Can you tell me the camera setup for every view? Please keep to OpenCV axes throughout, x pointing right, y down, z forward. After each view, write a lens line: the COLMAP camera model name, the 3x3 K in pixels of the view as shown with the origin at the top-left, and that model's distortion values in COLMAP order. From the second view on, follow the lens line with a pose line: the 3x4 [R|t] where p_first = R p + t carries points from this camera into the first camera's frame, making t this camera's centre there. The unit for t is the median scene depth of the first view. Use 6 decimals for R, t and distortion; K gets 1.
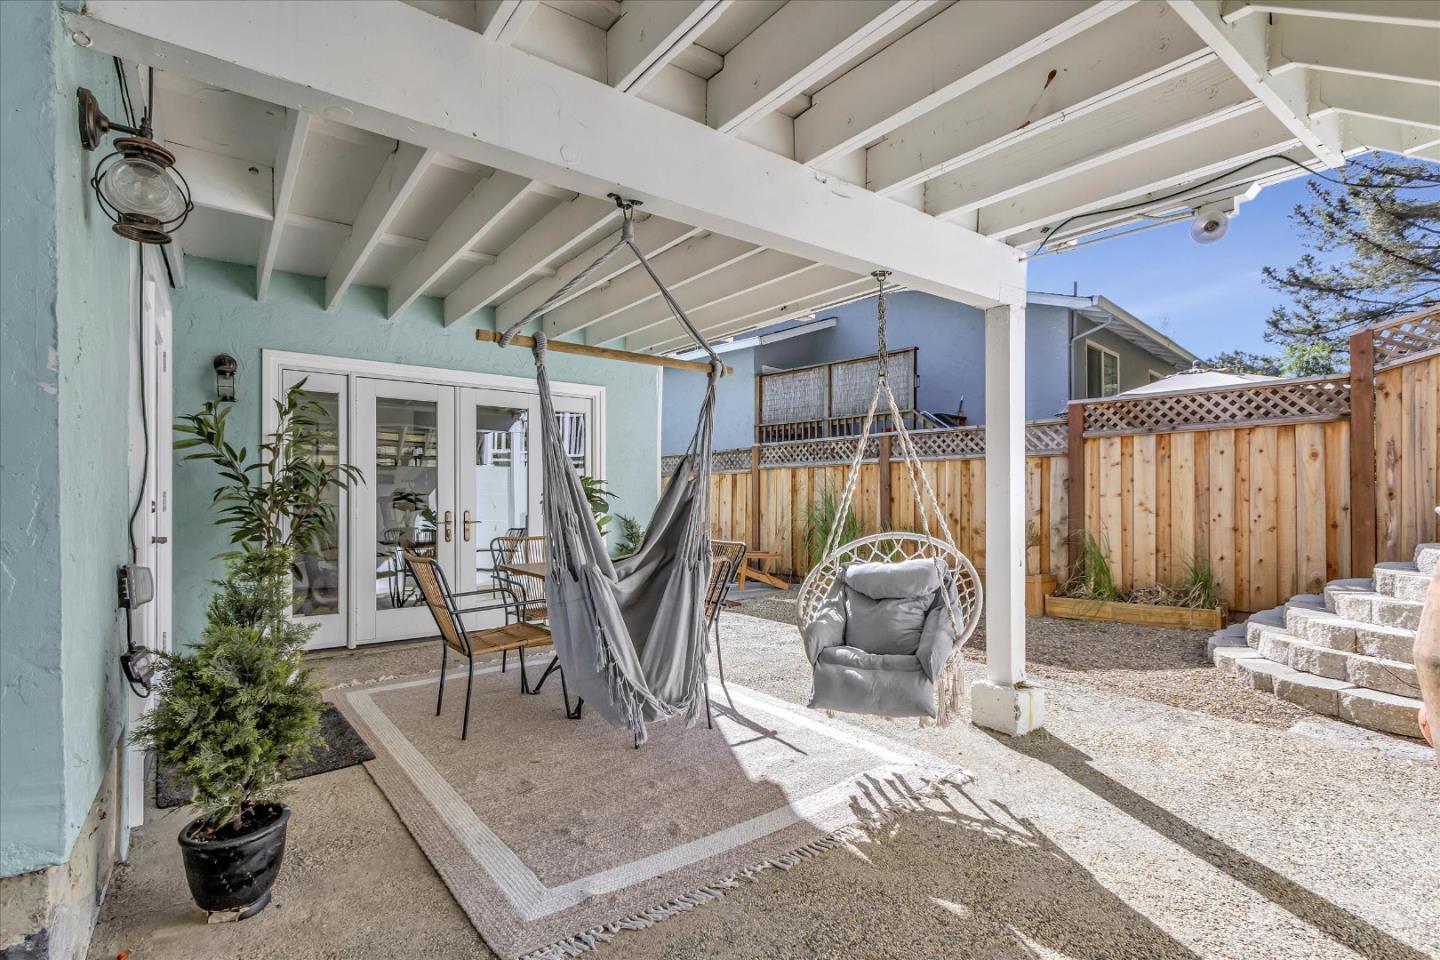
lens RADIAL K [[676.0, 0, 715.3], [0, 676.0, 487.3], [0, 0, 1]] dist [0.000773, 0.000099]
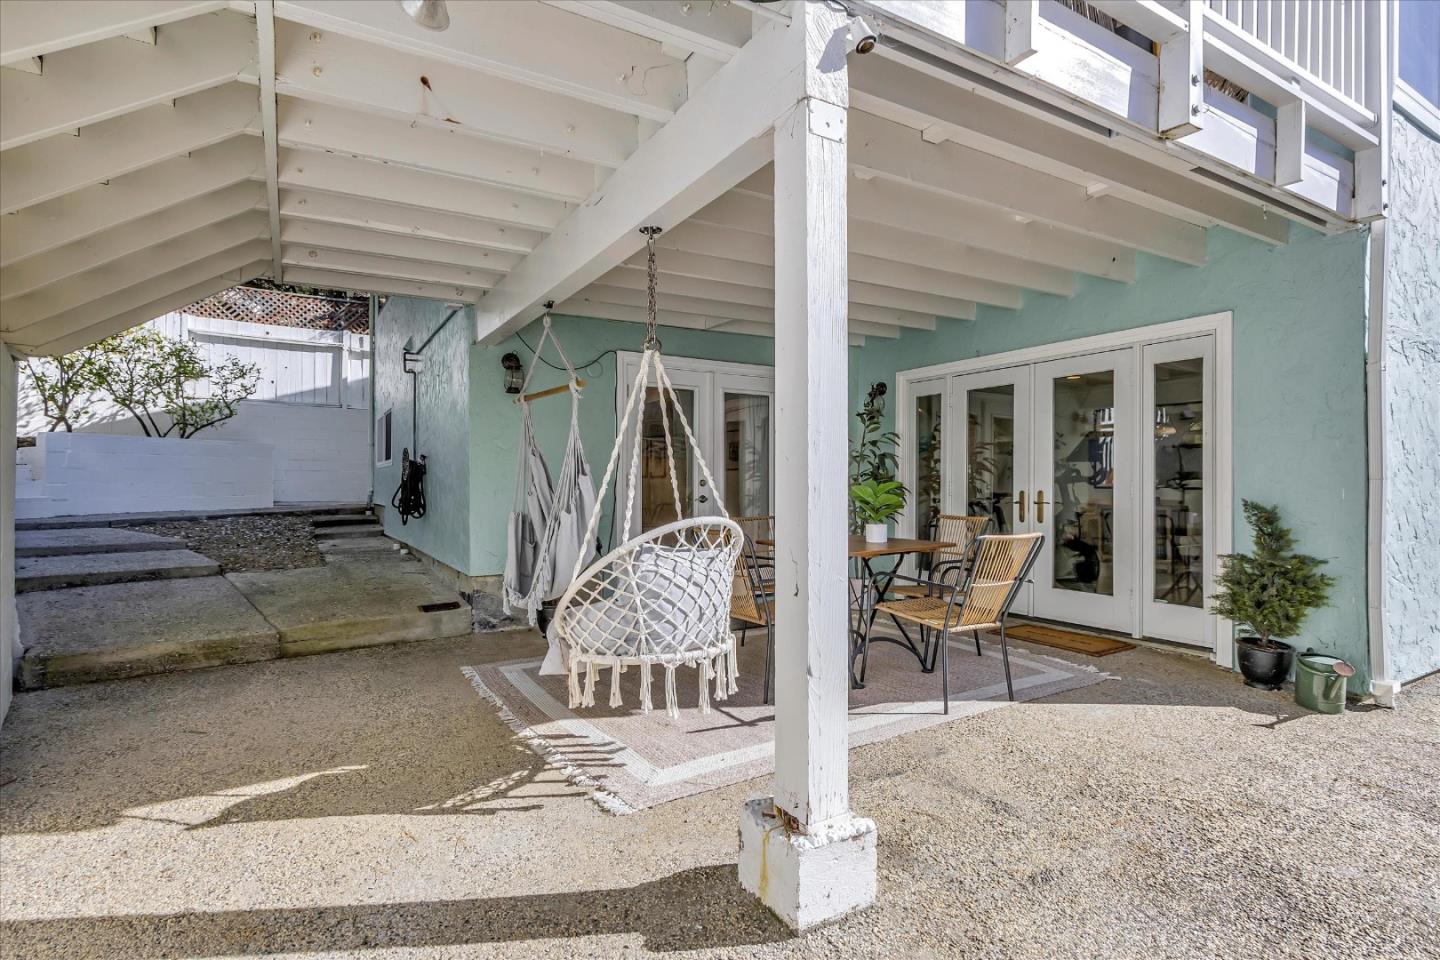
lens RADIAL K [[676.0, 0, 715.3], [0, 676.0, 487.3], [0, 0, 1]] dist [0.000773, 0.000099]
pose [[-0.050915, -0.003281, -0.998698, 1.178176], [-0.000682, 0.999994, -0.003251, 0.057367], [0.998703, 0.000515, -0.050917, 1.182883]]
